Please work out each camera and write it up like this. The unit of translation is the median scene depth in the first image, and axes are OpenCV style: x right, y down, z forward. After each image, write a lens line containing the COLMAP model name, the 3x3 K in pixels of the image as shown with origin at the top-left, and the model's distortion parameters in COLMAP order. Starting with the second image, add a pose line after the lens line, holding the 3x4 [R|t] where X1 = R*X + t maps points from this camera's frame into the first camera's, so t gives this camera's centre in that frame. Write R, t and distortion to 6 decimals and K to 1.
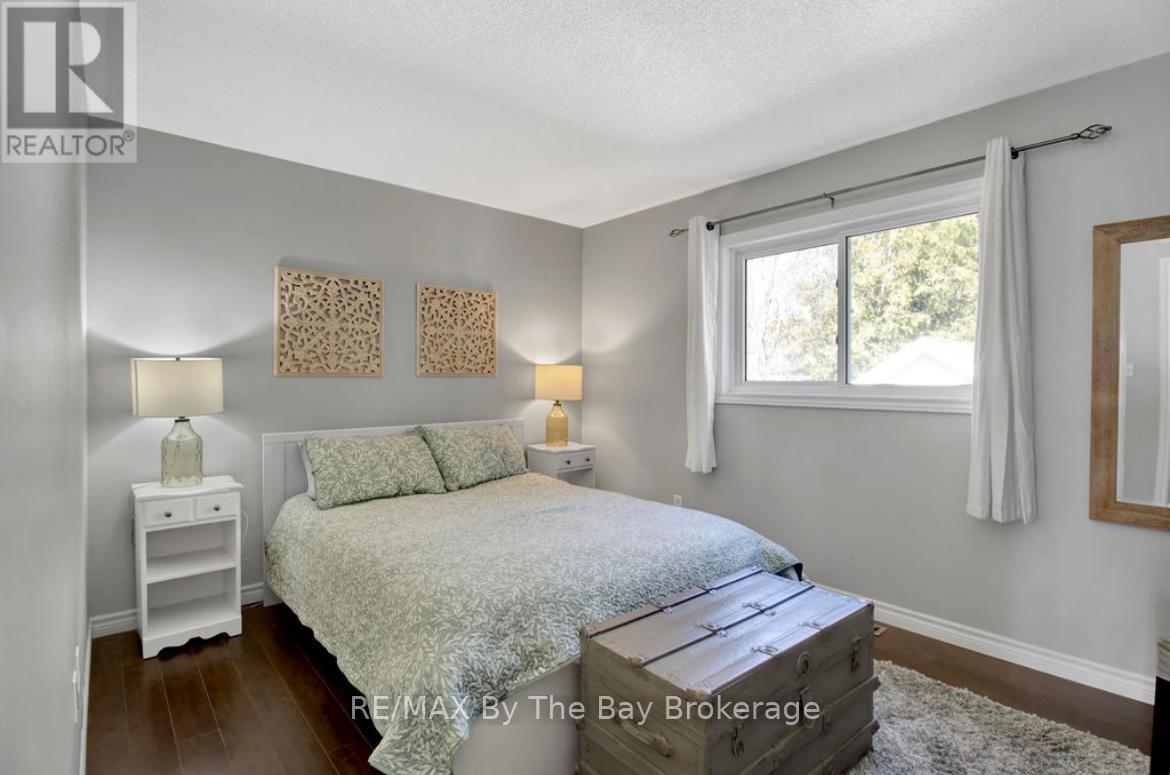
lens RADIAL K [[554.2, 0, 589.3], [0, 554.2, 382.3], [0, 0, 1]] dist [0.006997, -0.001070]
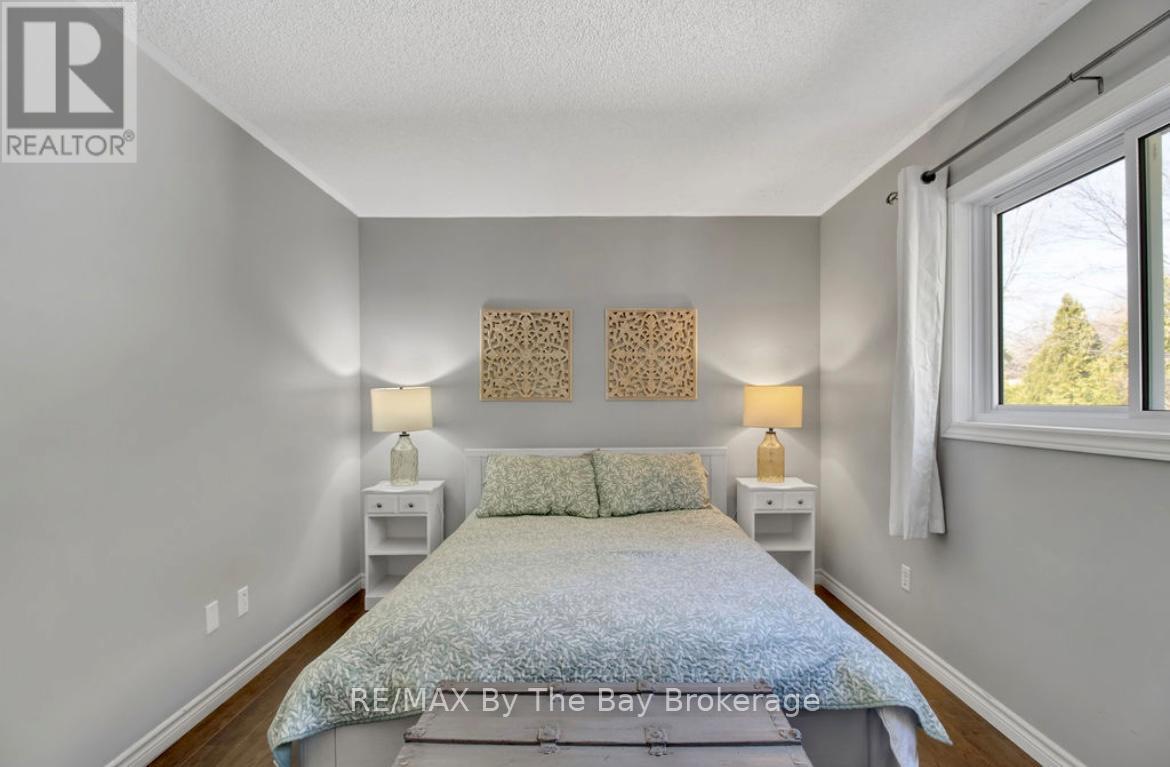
lens RADIAL K [[558.7, 0, 587.9], [0, 558.7, 402.4], [0, 0, 1]] dist [-0.009109, -0.000195]
pose [[0.761666, -0.003846, -0.647959, 0.349875], [-0.000555, 0.999978, -0.006587, -0.000083], [0.647970, 0.005377, 0.761647, 0.217060]]
